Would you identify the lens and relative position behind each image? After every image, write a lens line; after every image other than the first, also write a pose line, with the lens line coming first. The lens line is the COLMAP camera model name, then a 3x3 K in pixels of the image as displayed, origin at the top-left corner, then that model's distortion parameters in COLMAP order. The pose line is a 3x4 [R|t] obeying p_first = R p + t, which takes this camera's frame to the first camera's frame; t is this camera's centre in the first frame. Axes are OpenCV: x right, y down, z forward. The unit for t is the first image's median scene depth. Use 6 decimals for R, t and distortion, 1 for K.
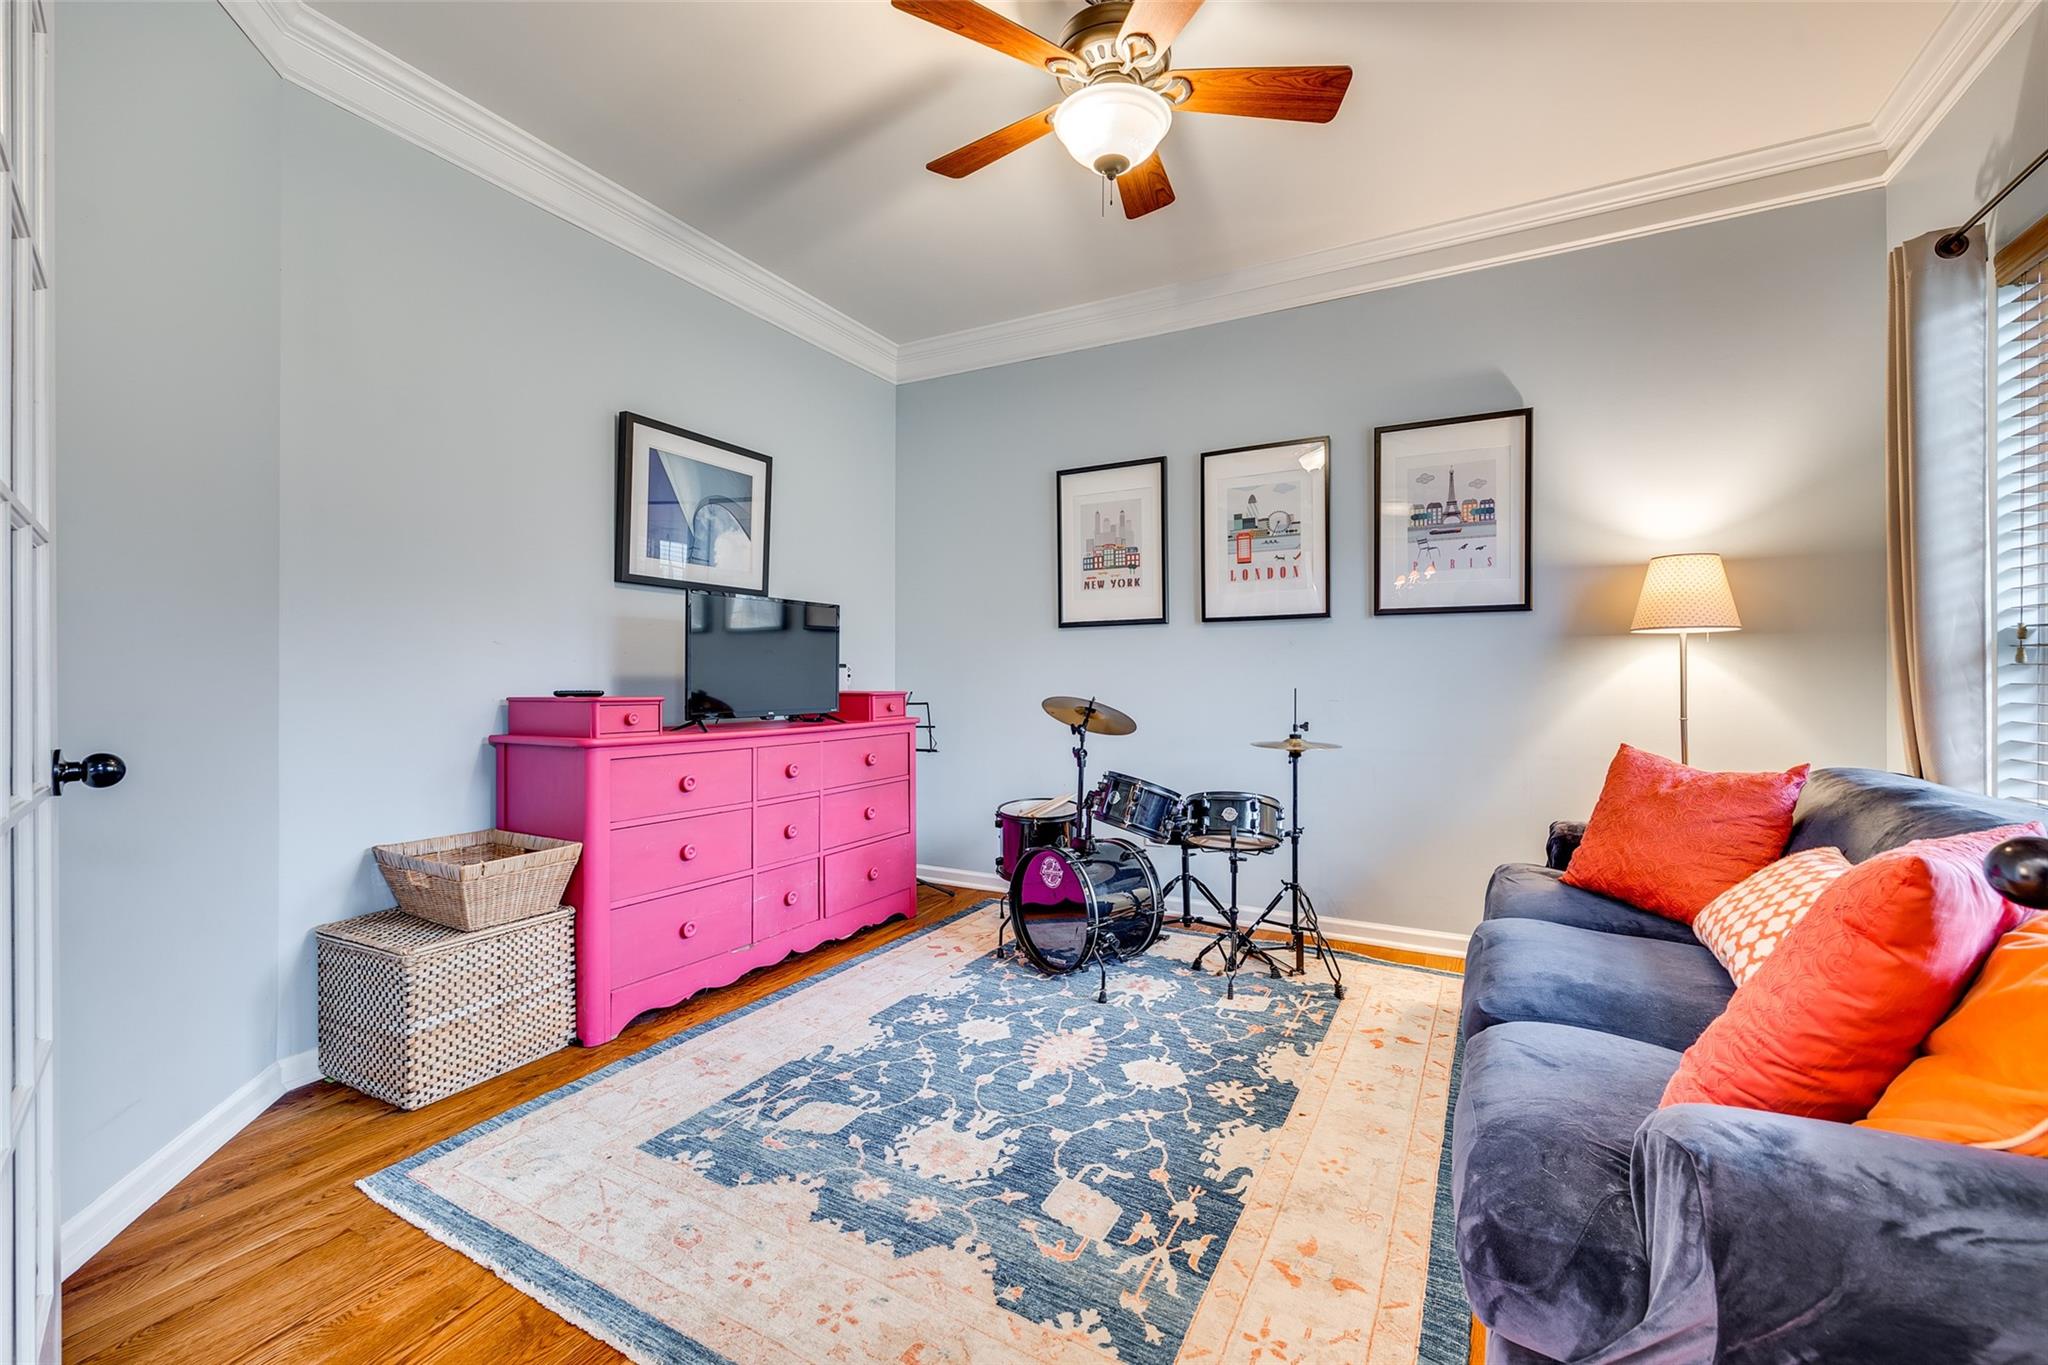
lens RADIAL K [[830.2, 0, 1030.3], [0, 830.2, 681.7], [0, 0, 1]] dist [-0.002565, 0.000893]
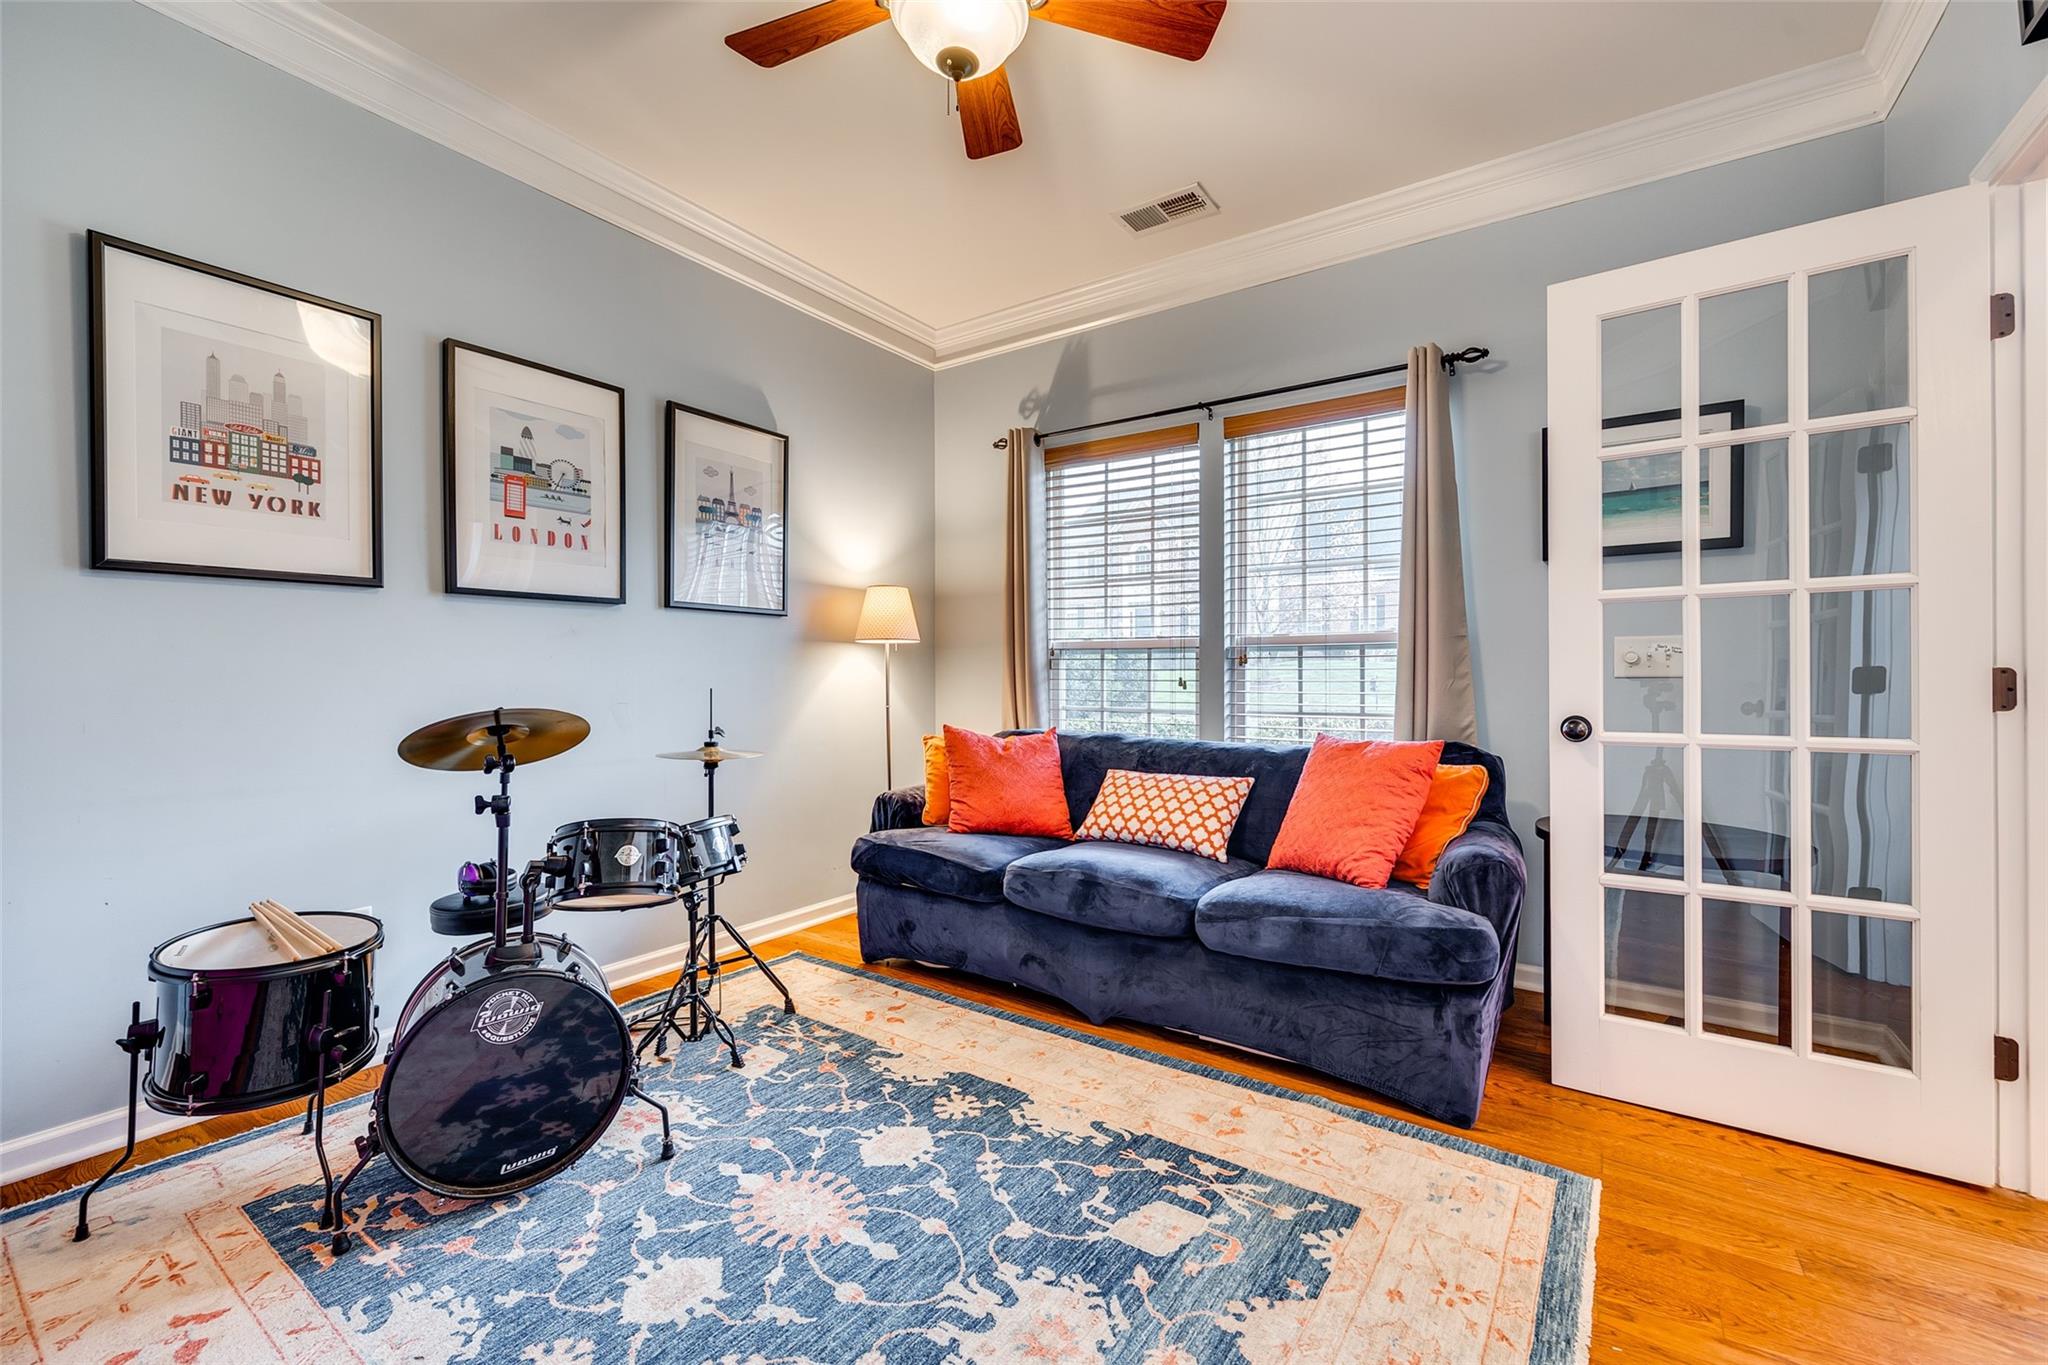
lens RADIAL K [[830.2, 0, 1030.3], [0, 830.2, 681.7], [0, 0, 1]] dist [-0.002565, 0.000893]
pose [[0.102981, -0.006200, 0.994664, -0.595267], [0.005953, 0.999967, 0.005617, -0.002067], [-0.994665, 0.005343, 0.103015, 0.688690]]
